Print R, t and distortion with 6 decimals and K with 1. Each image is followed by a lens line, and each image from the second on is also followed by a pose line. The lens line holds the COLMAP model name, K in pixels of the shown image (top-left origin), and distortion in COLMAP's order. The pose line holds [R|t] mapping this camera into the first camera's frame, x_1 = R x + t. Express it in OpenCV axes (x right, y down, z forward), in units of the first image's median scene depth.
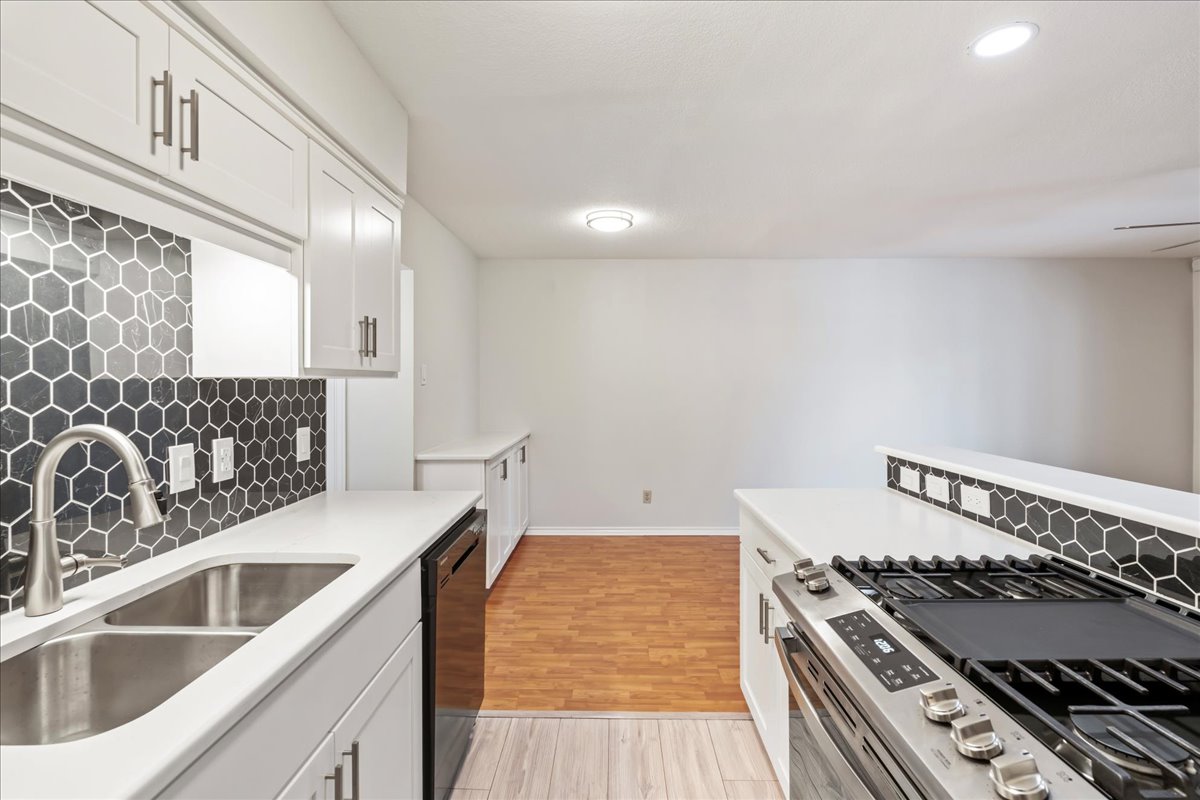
lens RADIAL K [[526.1, 0, 600.1], [0, 526.1, 379.0], [0, 0, 1]] dist [-0.011603, 0.003105]
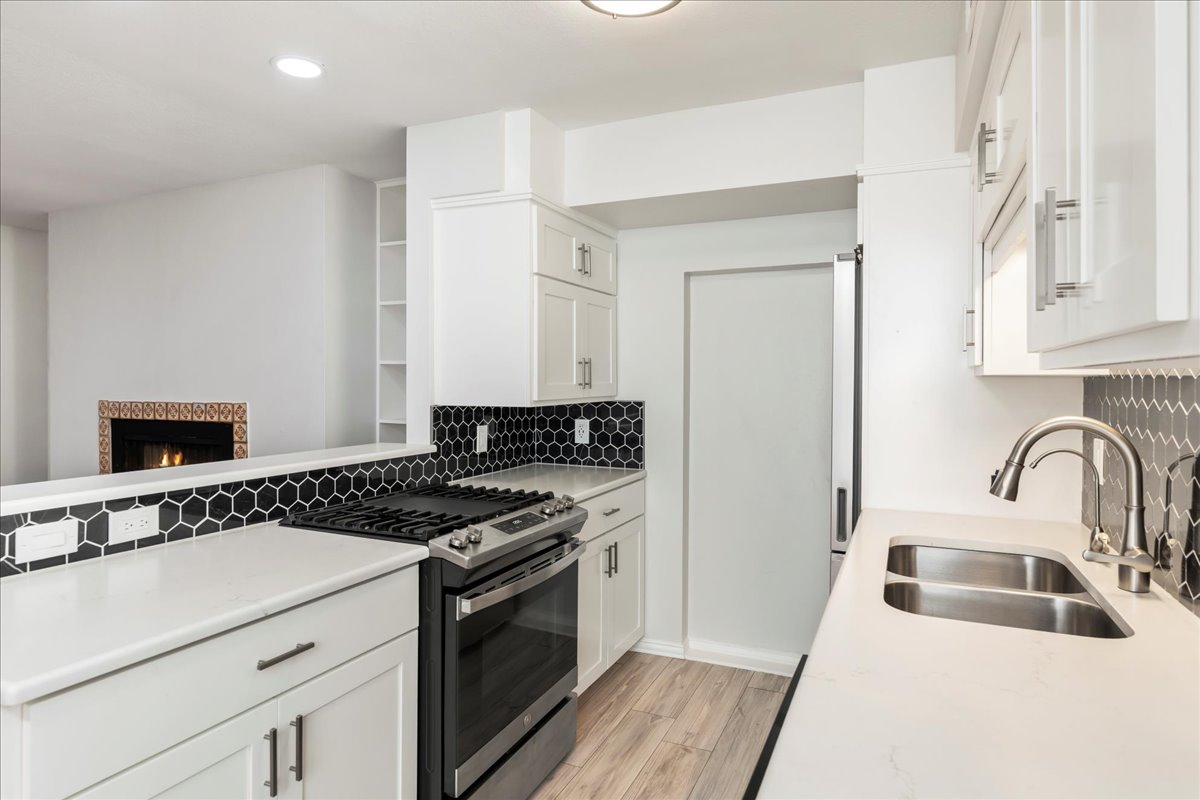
lens RADIAL K [[694.1, 0, 592.0], [0, 694.1, 379.3], [0, 0, 1]] dist [-0.017789, 0.001174]
pose [[-0.919363, -0.000702, 0.393409, -0.338226], [-0.003969, 0.999964, -0.007492, 0.010395], [-0.393389, -0.008449, -0.919333, 1.590435]]
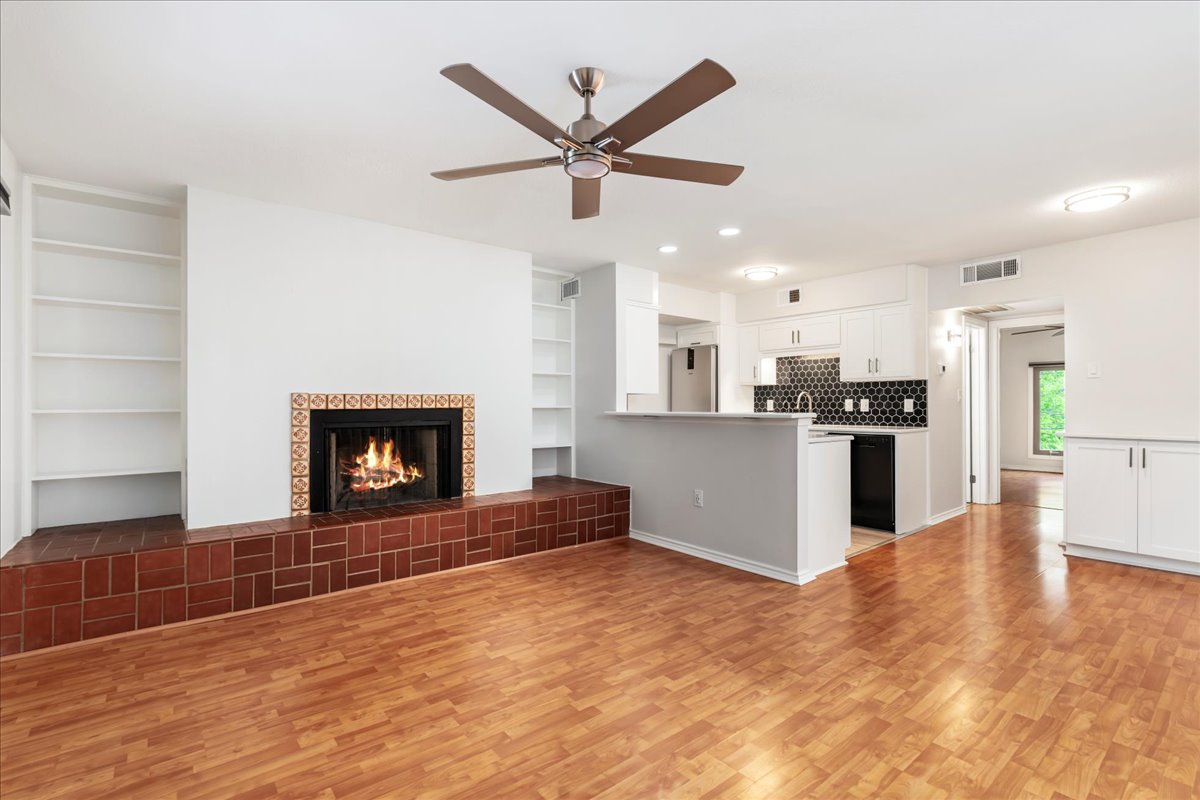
lens RADIAL K [[546.5, 0, 592.9], [0, 546.5, 403.0], [0, 0, 1]] dist [-0.014480, 0.003541]
pose [[-0.762070, 0.001049, -0.647493, 2.645856], [0.009277, 0.999914, -0.009299, 0.138475], [0.647428, -0.013093, -0.762014, 2.293727]]
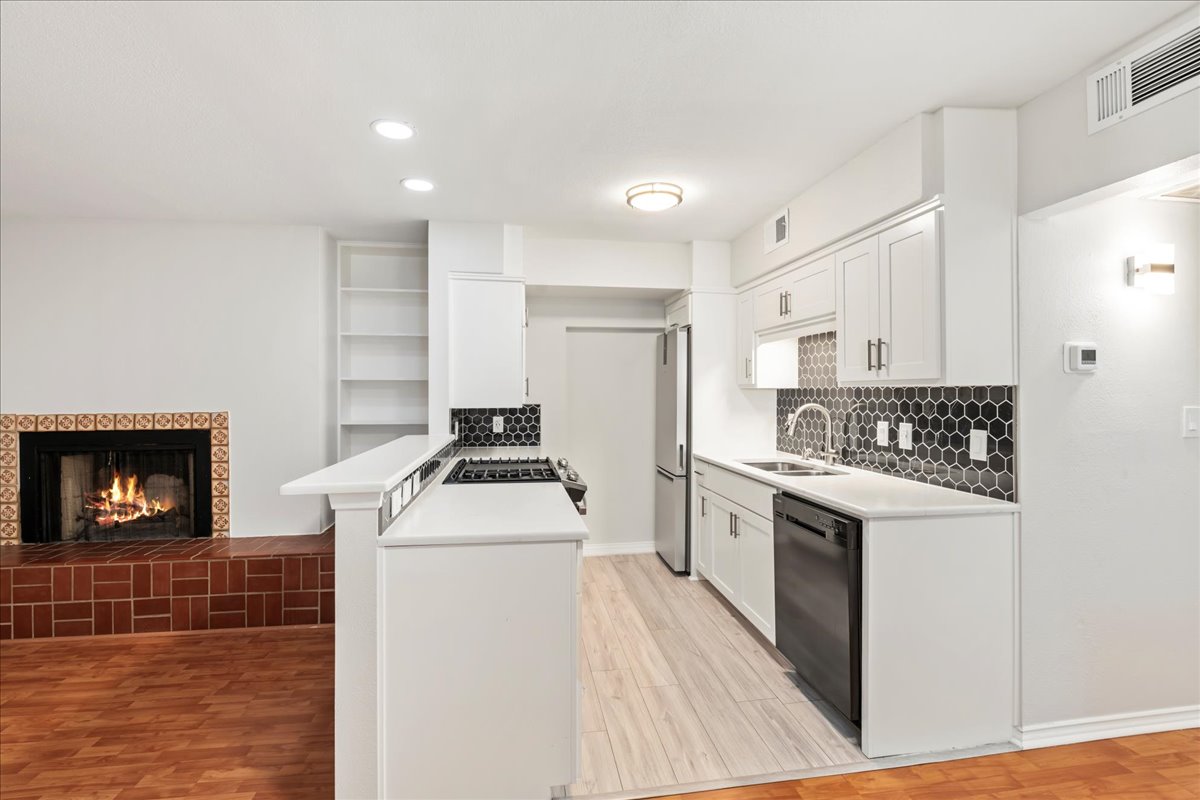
lens RADIAL K [[546.5, 0, 593.9], [0, 546.5, 387.6], [0, 0, 1]] dist [-0.014480, 0.003541]
pose [[-0.985833, 0.003102, -0.167699, 0.473417], [0.005514, 0.999888, -0.013920, 0.017584], [0.167637, -0.014648, -0.985740, 2.245526]]
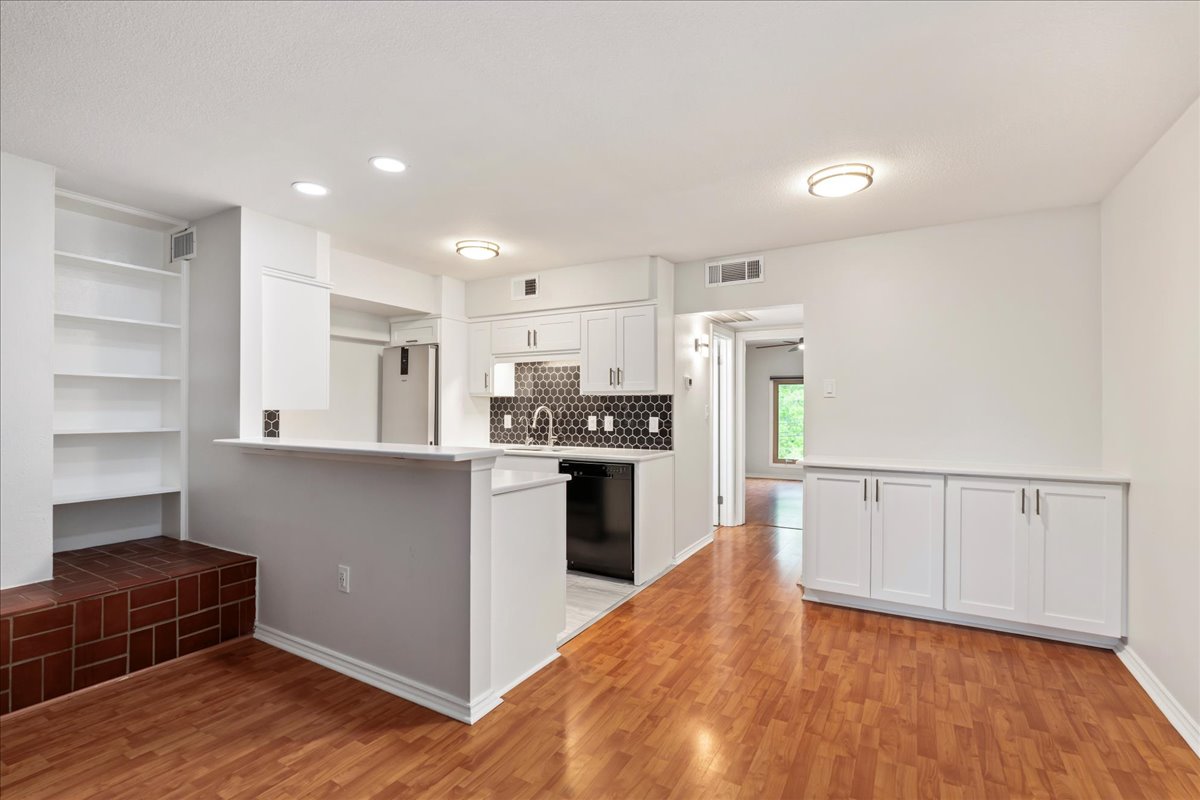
lens RADIAL K [[546.5, 0, 601.3], [0, 546.5, 404.0], [0, 0, 1]] dist [-0.014480, 0.003541]
pose [[-0.470143, -0.006018, -0.882570, 1.750011], [0.006150, 0.999930, -0.010094, 0.067391], [0.882569, -0.010173, -0.470073, 2.122168]]
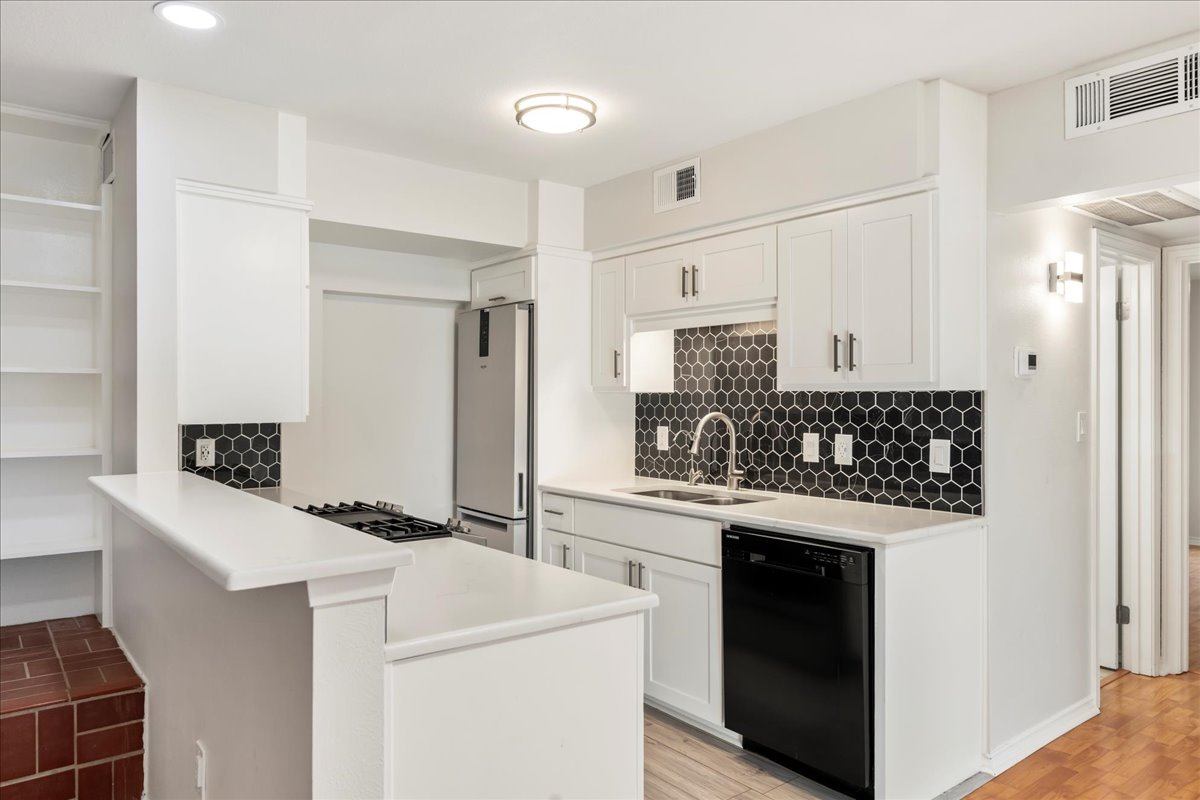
lens RADIAL K [[808.5, 0, 599.2], [0, 808.5, 395.8], [0, 0, 1]] dist [-0.009928, 0.009850]
pose [[-0.770859, -0.000947, -0.637005, 1.031995], [0.004854, 0.999961, -0.007361, 0.020246], [0.636987, -0.008766, -0.770824, 2.002192]]
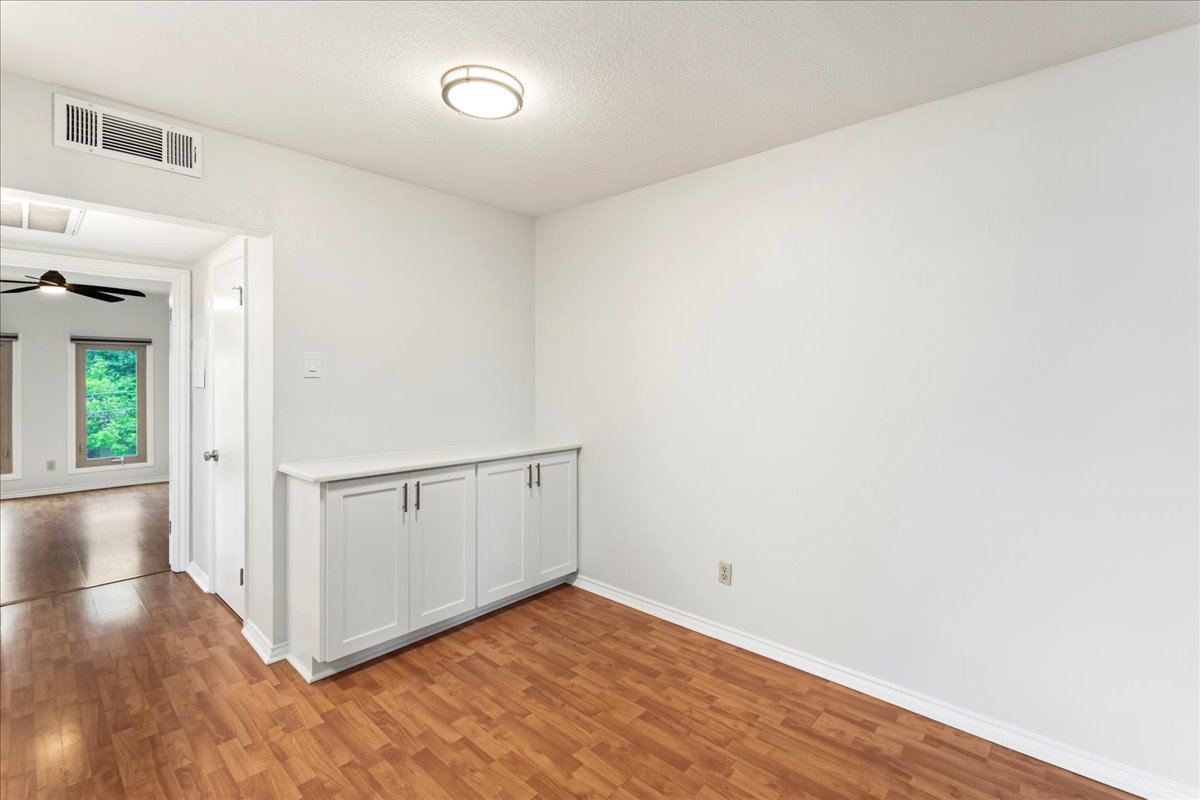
lens RADIAL K [[526.1, 0, 607.2], [0, 526.1, 379.0], [0, 0, 1]] dist [-0.011603, 0.003105]
pose [[0.758757, -0.000925, -0.651373, 0.983926], [0.005513, 0.999972, 0.005002, 0.024725], [0.651351, -0.007386, 0.758741, 1.305562]]
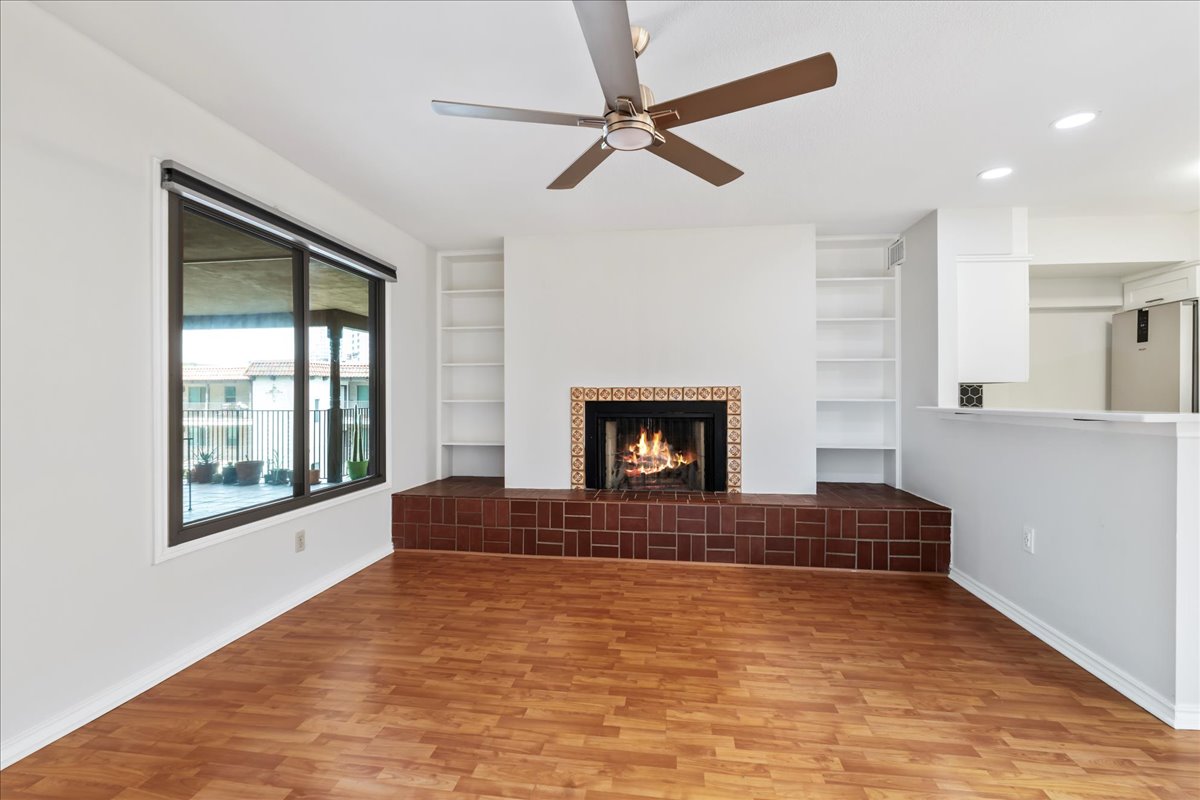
lens RADIAL K [[546.5, 0, 598.5], [0, 546.5, 398.4], [0, 0, 1]] dist [-0.014480, 0.003541]
pose [[-0.993886, 0.000518, 0.110414, 1.804843], [-0.000370, 0.999968, -0.008026, 0.141946], [-0.110414, -0.008018, -0.993853, 2.465872]]
